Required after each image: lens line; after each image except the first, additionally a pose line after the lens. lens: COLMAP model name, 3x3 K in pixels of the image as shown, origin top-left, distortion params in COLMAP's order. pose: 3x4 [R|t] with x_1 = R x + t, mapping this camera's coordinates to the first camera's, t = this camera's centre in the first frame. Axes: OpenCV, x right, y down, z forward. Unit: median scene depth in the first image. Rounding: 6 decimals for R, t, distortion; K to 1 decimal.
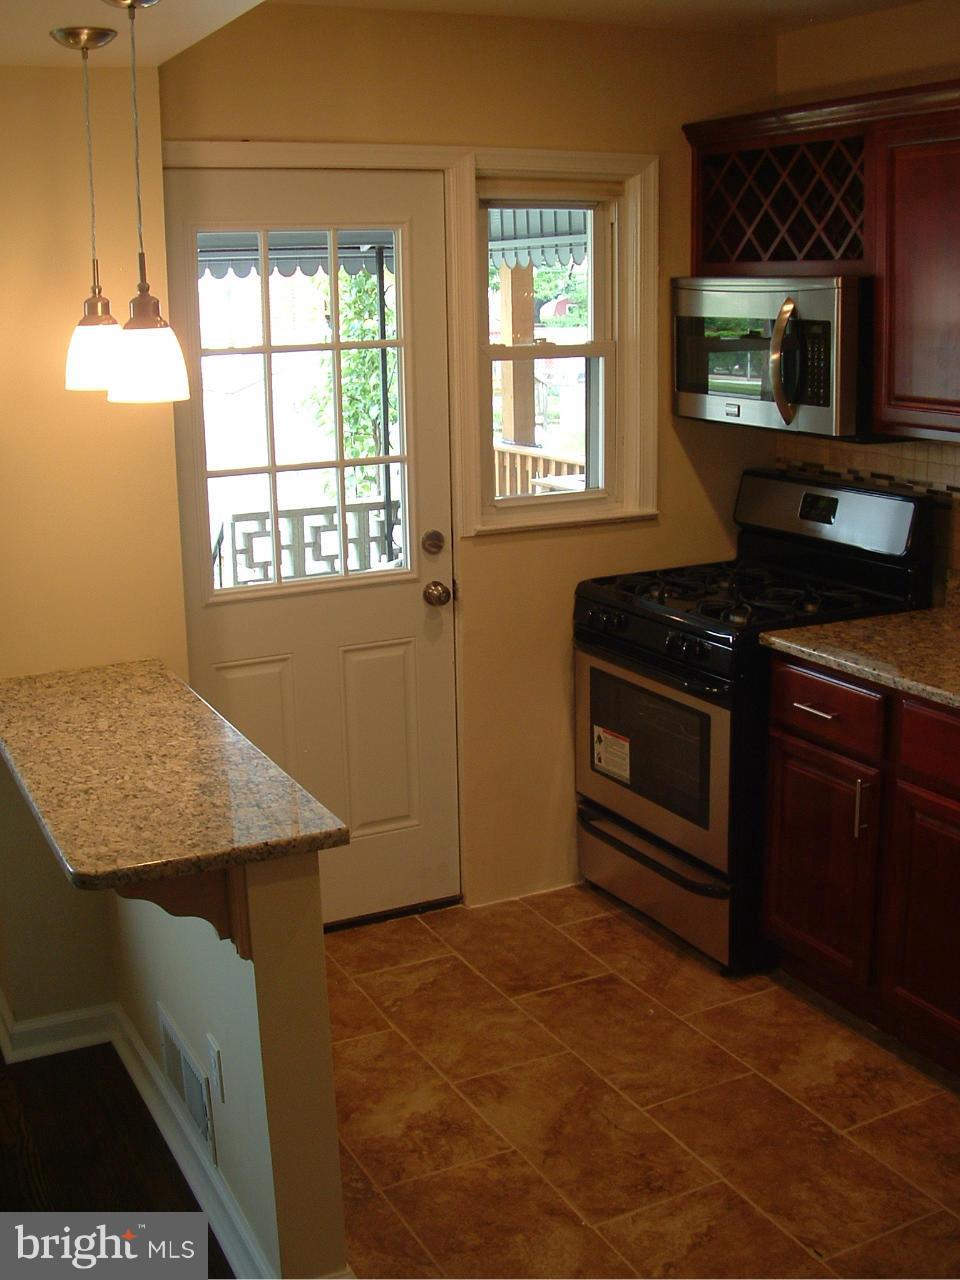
lens RADIAL K [[1495.4, 0, 495.7], [0, 1495.4, 600.2], [0, 0, 1]] dist [-0.249470, 0.272498]
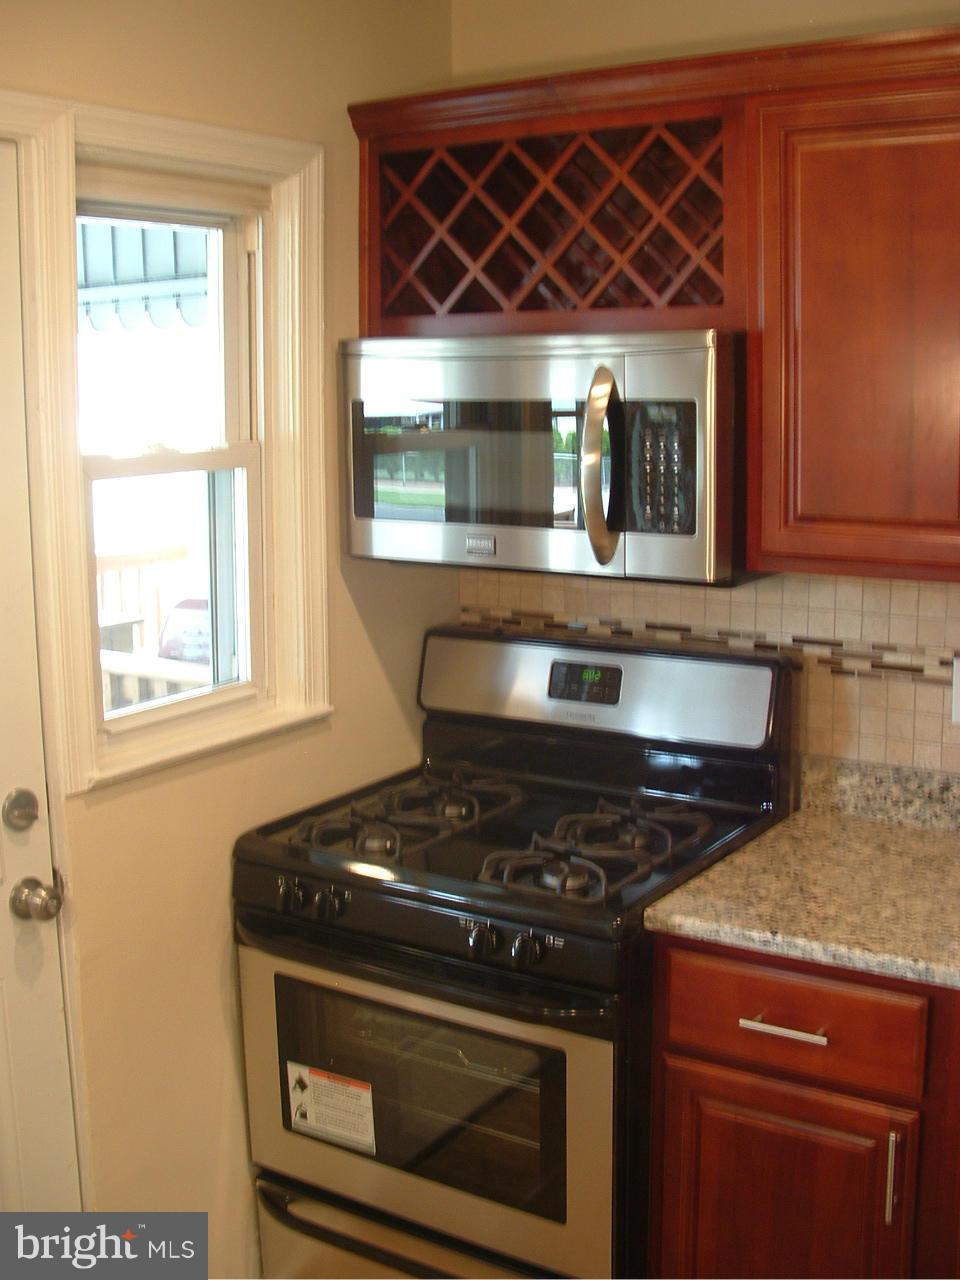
lens RADIAL K [[1495.4, 0, 495.7], [0, 1495.4, 600.2], [0, 0, 1]] dist [-0.249470, 0.272498]
pose [[0.870497, -0.065878, 0.487745, -0.154374], [0.097997, 0.994359, -0.040594, -0.081058], [-0.482320, 0.083134, 0.872042, 0.455433]]
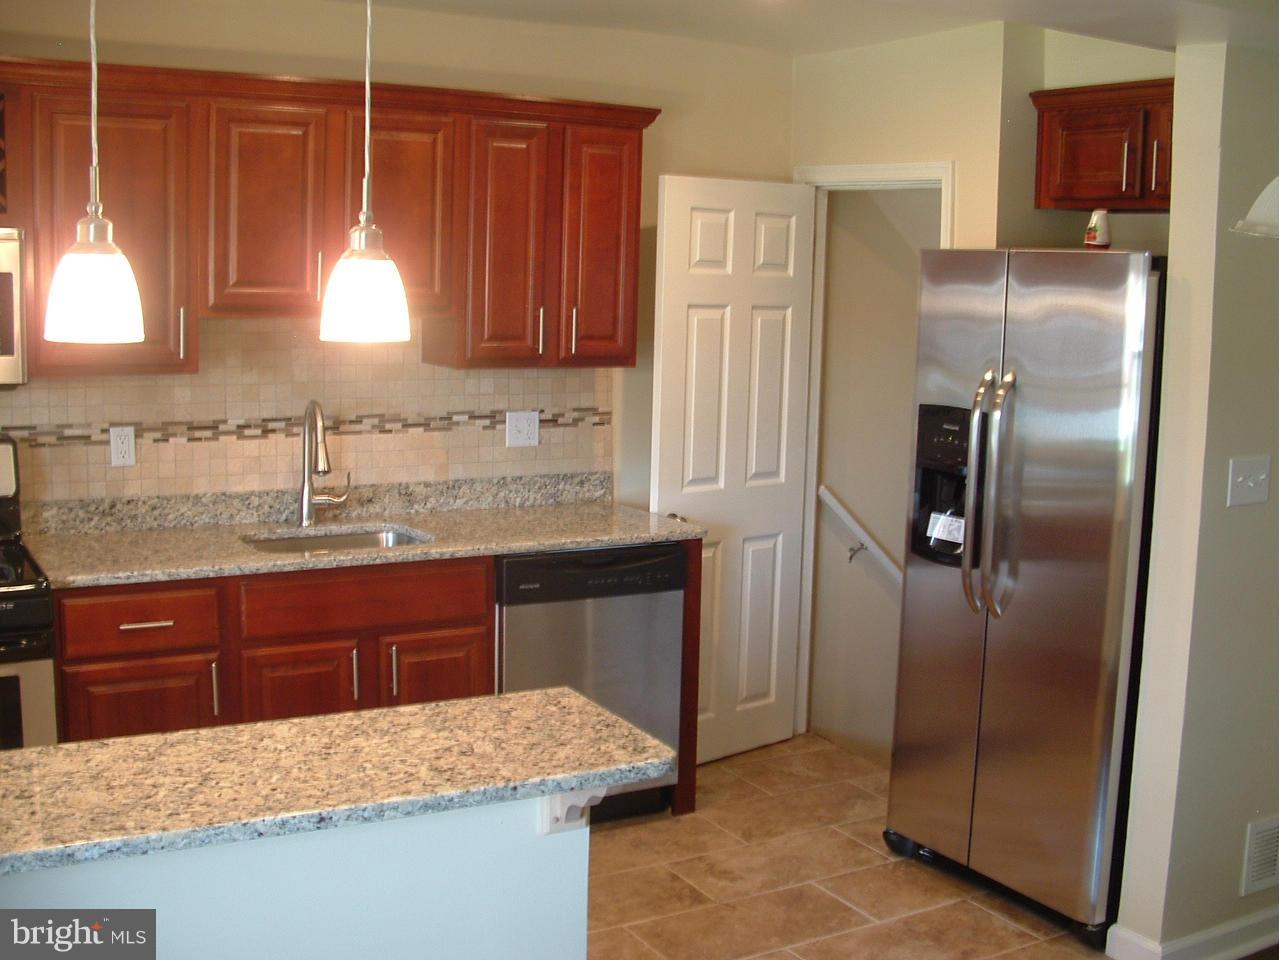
lens RADIAL K [[1495.4, 0, 671.8], [0, 1495.4, 487.1], [0, 0, 1]] dist [-0.249470, 0.272498]
pose [[-0.064413, -0.126487, 0.989875, -0.766136], [0.178275, 0.974519, 0.136125, -0.090650], [-0.981870, 0.185238, -0.040222, 0.569399]]
